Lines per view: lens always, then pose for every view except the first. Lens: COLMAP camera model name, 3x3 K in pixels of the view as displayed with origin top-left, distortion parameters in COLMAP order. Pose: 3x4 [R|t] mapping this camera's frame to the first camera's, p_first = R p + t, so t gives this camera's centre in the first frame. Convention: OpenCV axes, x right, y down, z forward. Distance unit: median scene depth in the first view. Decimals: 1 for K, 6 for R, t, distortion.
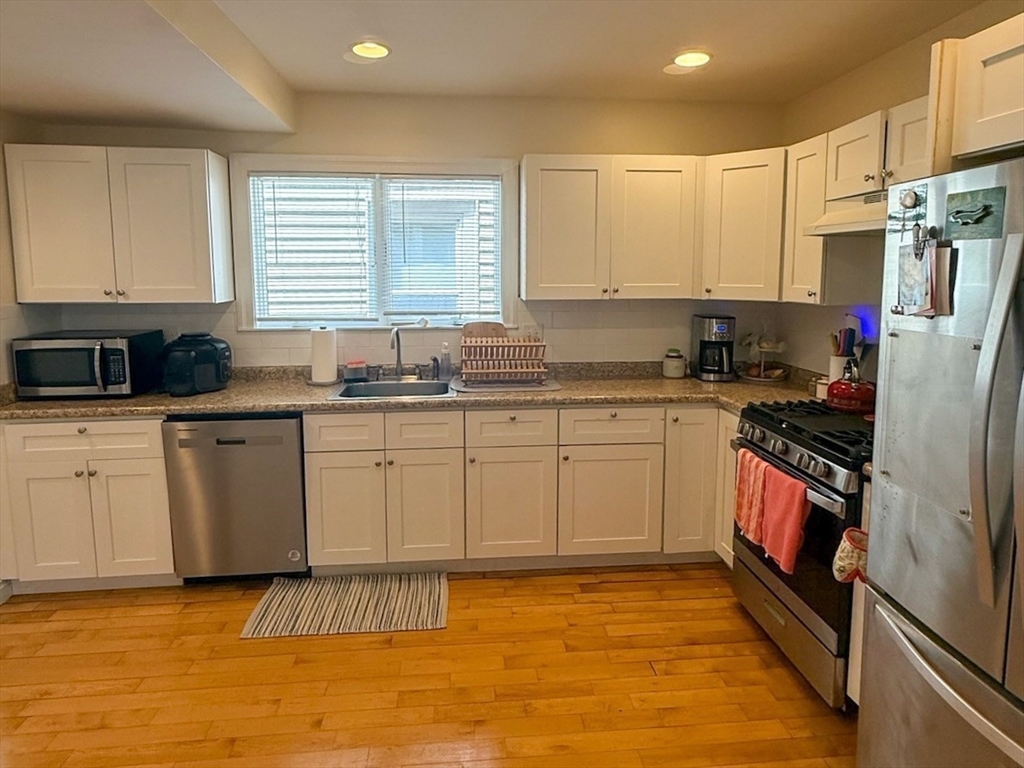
lens RADIAL K [[582.3, 0, 514.4], [0, 582.3, 324.4], [0, 0, 1]] dist [-0.005164, -0.001791]
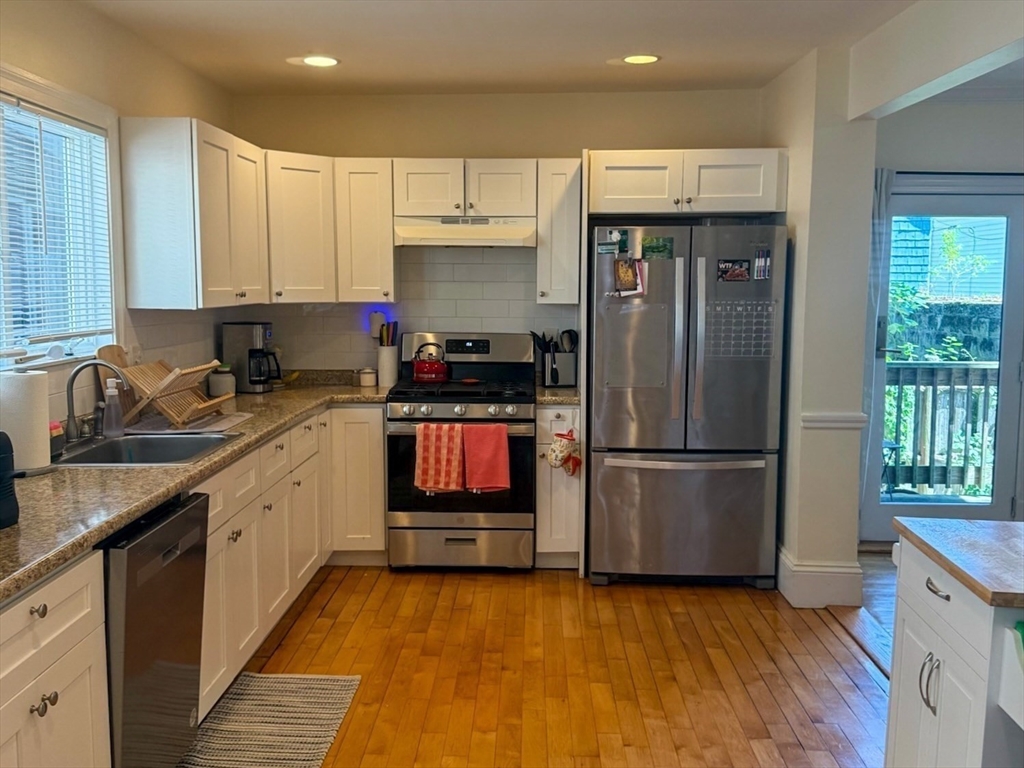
lens RADIAL K [[888.7, 0, 512.7], [0, 888.7, 353.7], [0, 0, 1]] dist [0.074373, -0.002310]
pose [[0.165842, -0.079534, 0.982940, -1.381887], [0.089645, 0.993831, 0.065290, -0.029718], [-0.982069, 0.077287, 0.171949, 0.506775]]
